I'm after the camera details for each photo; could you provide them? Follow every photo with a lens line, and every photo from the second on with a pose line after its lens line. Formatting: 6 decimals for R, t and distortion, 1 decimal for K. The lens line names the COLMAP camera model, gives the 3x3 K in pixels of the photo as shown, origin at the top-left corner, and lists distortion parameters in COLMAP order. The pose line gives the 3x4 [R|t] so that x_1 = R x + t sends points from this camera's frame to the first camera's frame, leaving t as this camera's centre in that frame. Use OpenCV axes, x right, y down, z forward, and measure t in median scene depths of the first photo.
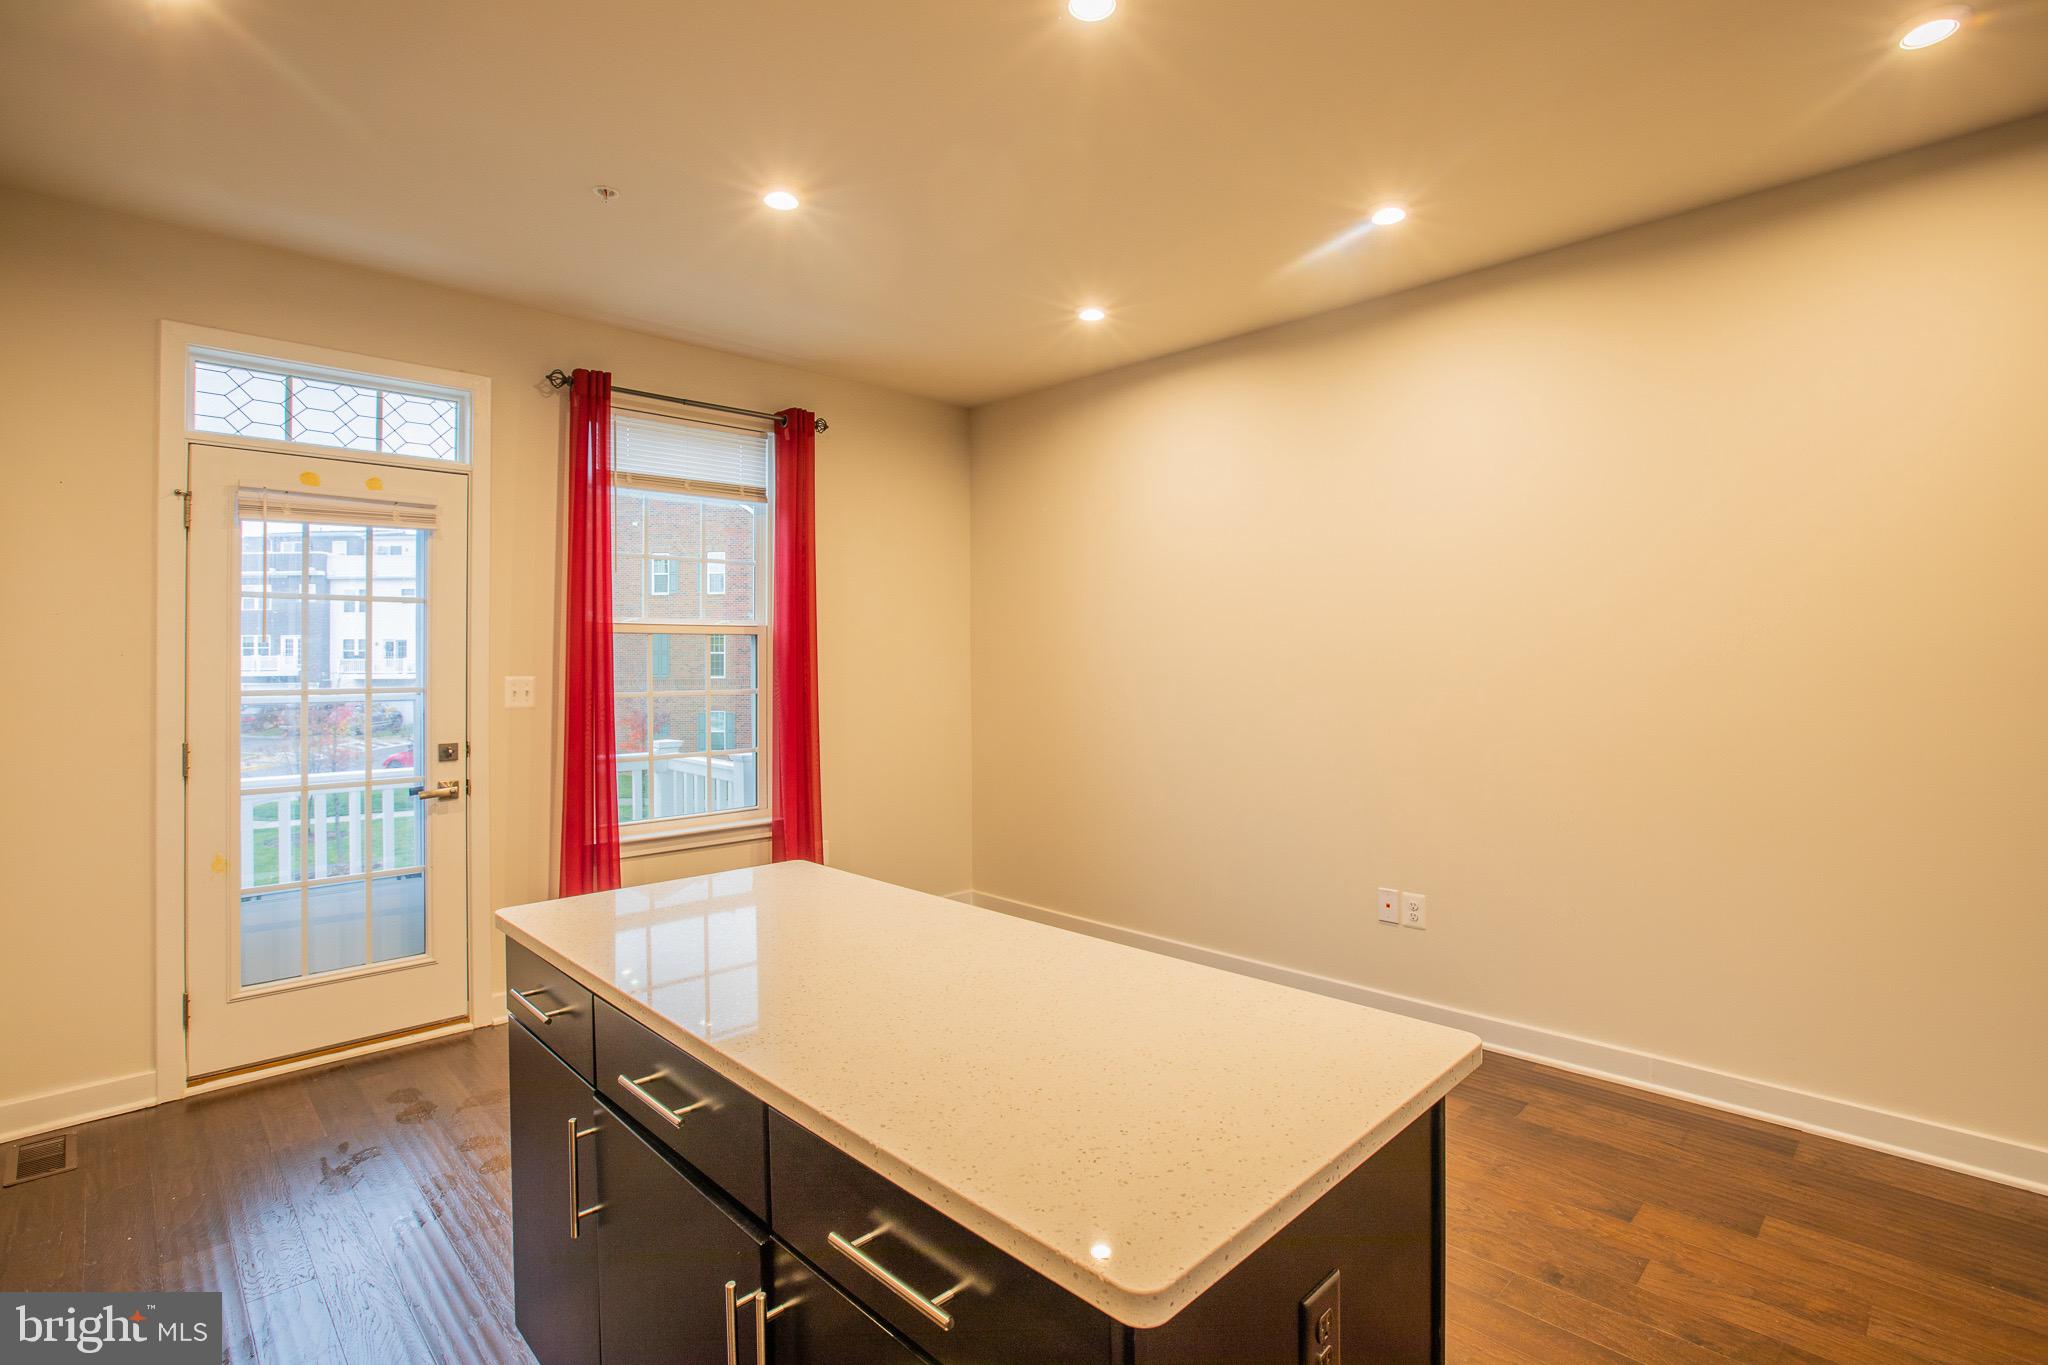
lens RADIAL K [[948.4, 0, 1018.4], [0, 948.4, 648.1], [0, 0, 1]] dist [-0.036300, 0.011812]
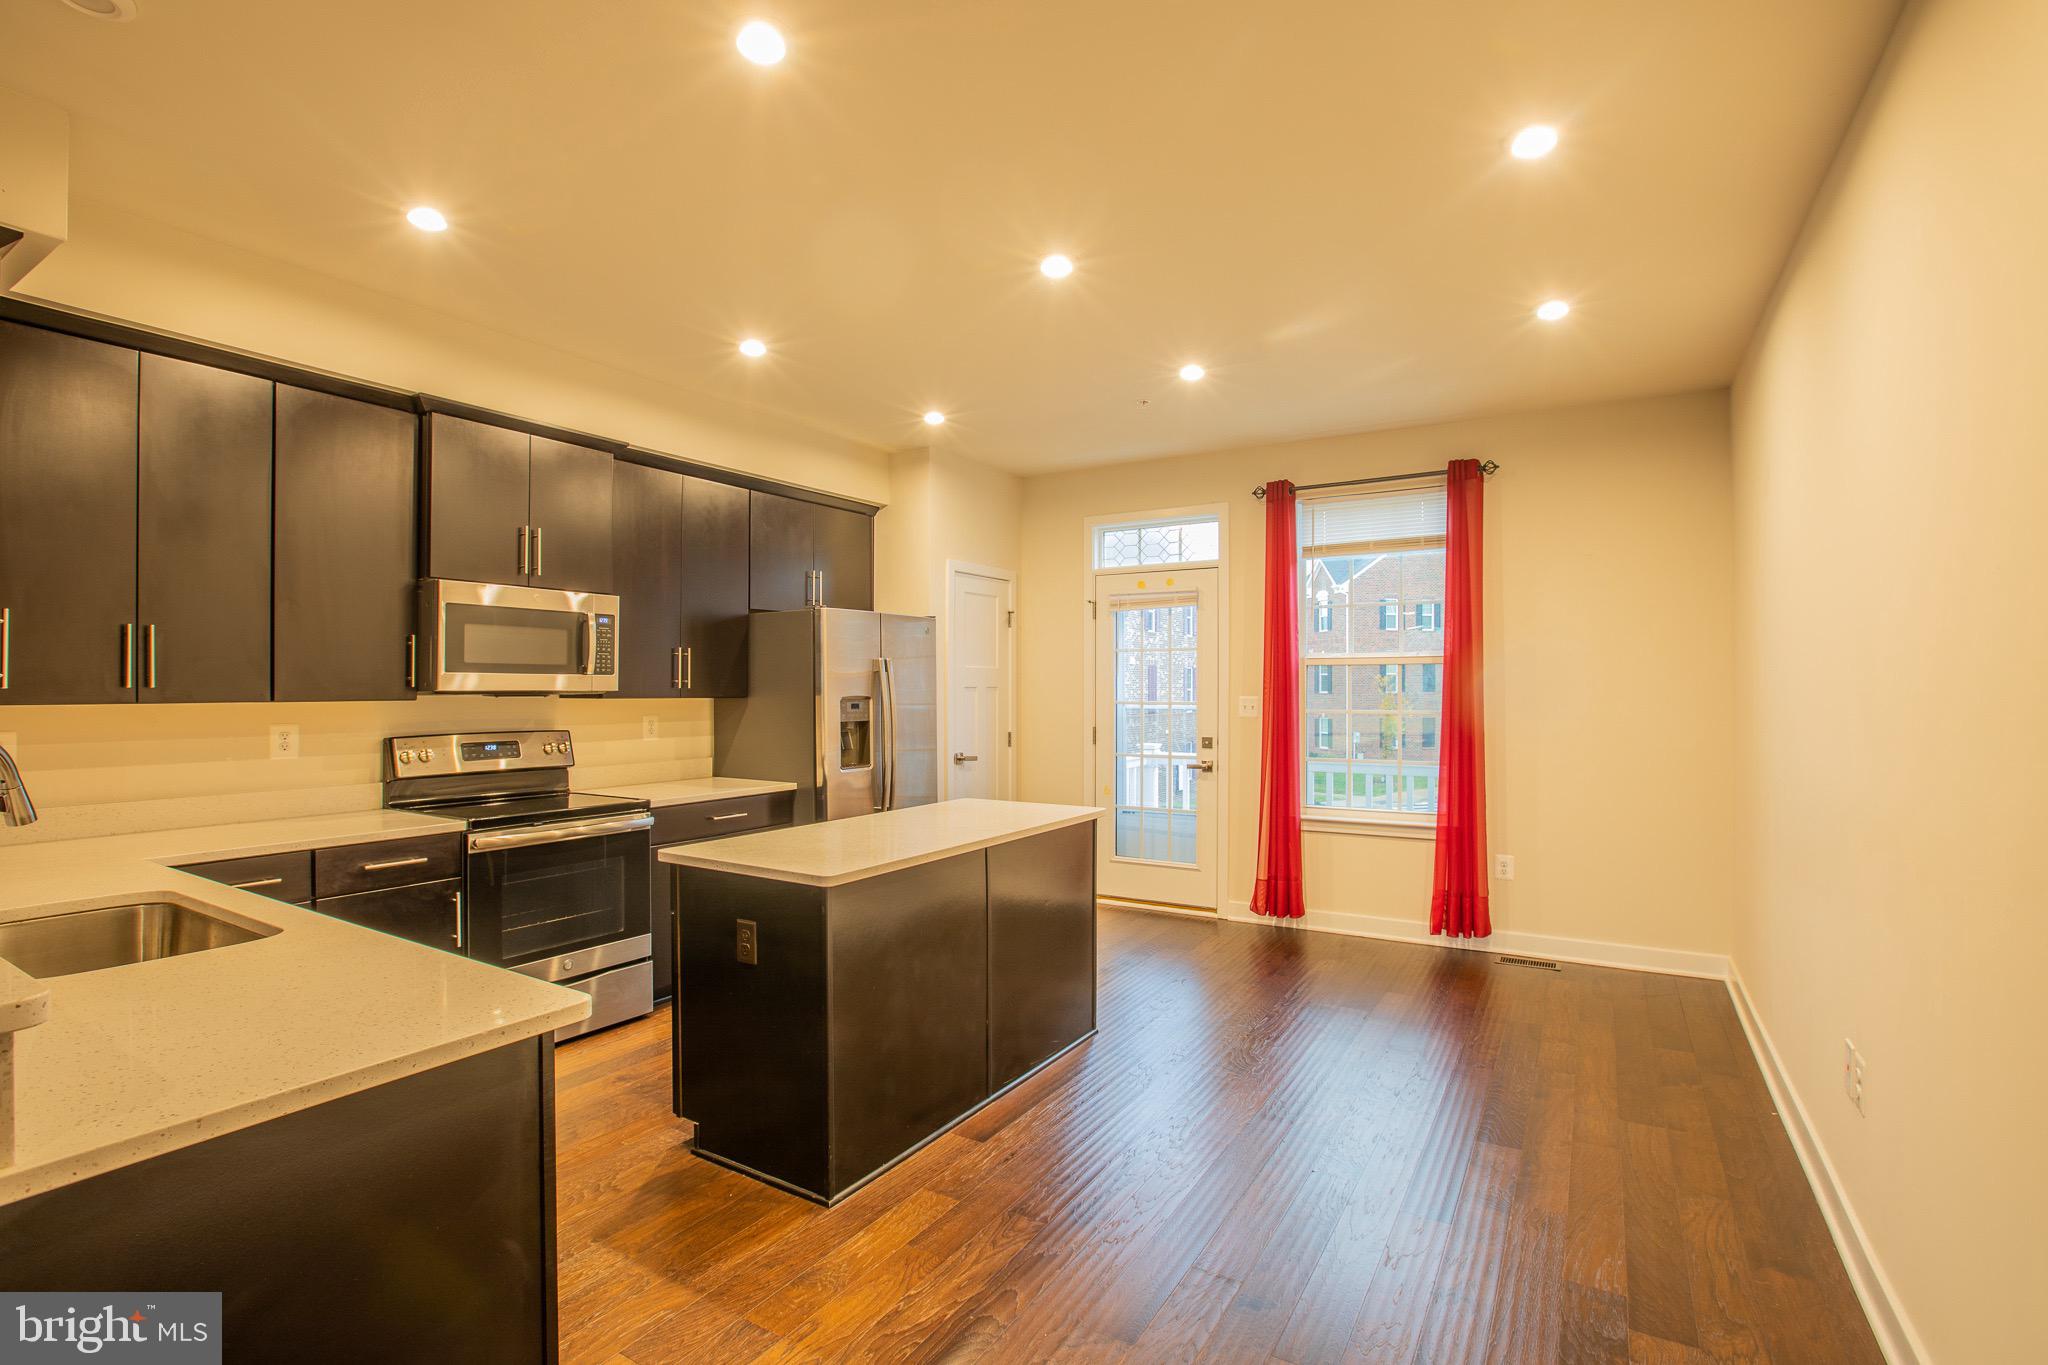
lens RADIAL K [[948.4, 0, 1015.3], [0, 948.4, 684.0], [0, 0, 1]] dist [-0.036300, 0.011812]
pose [[0.245552, 0.006326, -0.969363, 0.856556], [0.008387, 0.999927, 0.008650, -0.006014], [0.969347, -0.010254, 0.245481, 0.272711]]
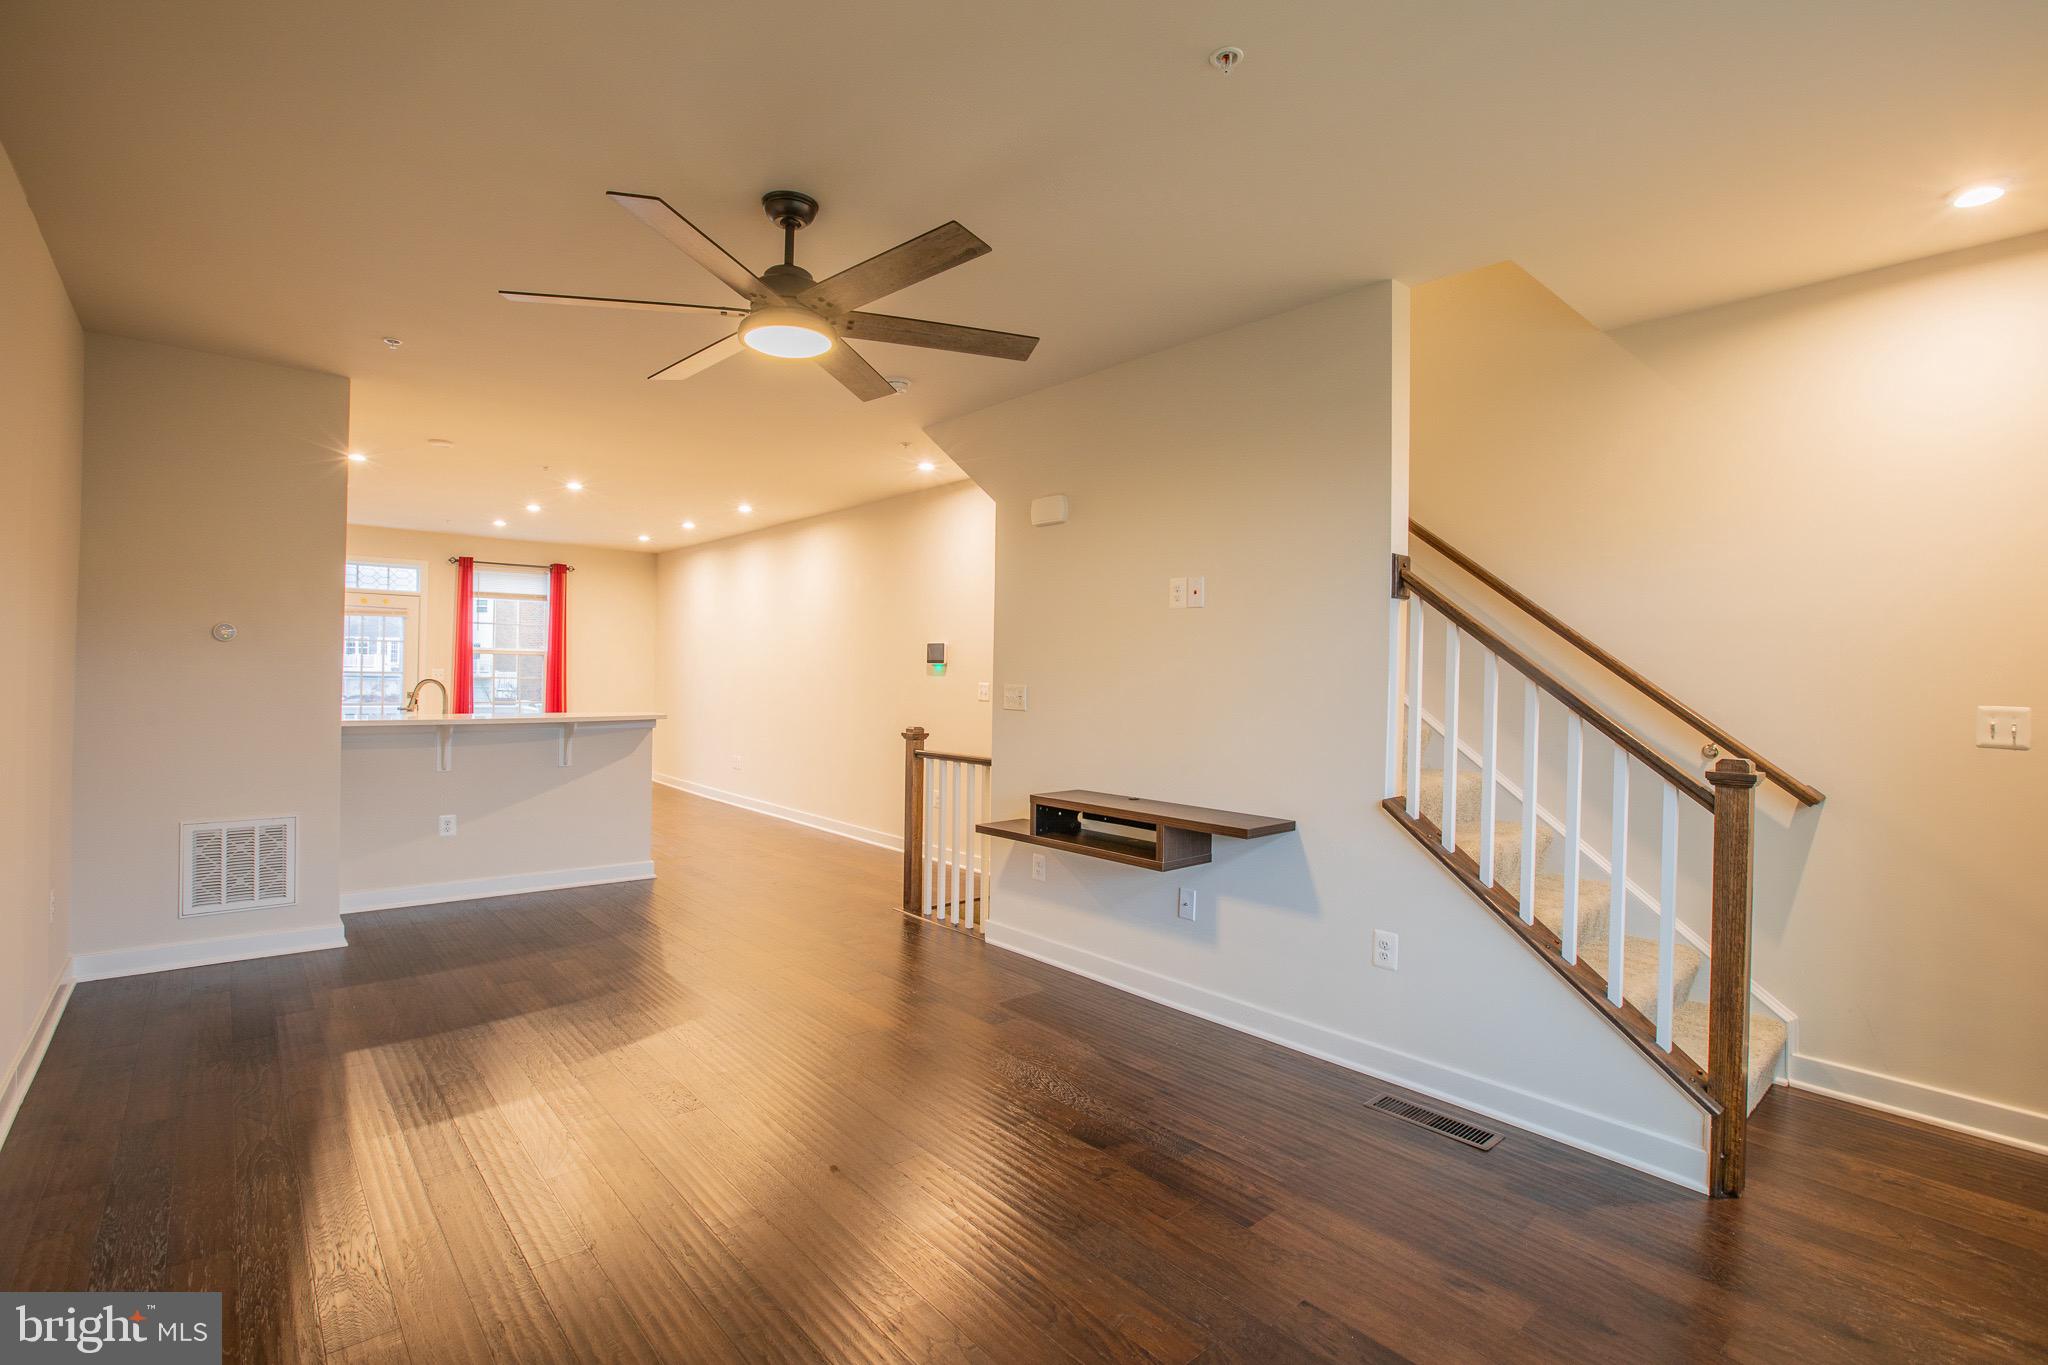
lens RADIAL K [[948.4, 0, 1016.7], [0, 948.4, 680.9], [0, 0, 1]] dist [-0.036300, 0.011812]
pose [[0.996971, 0.028424, -0.072394, 1.372711], [-0.027165, 0.999463, 0.018322, -0.032268], [0.072876, -0.016300, 0.997208, -1.629211]]
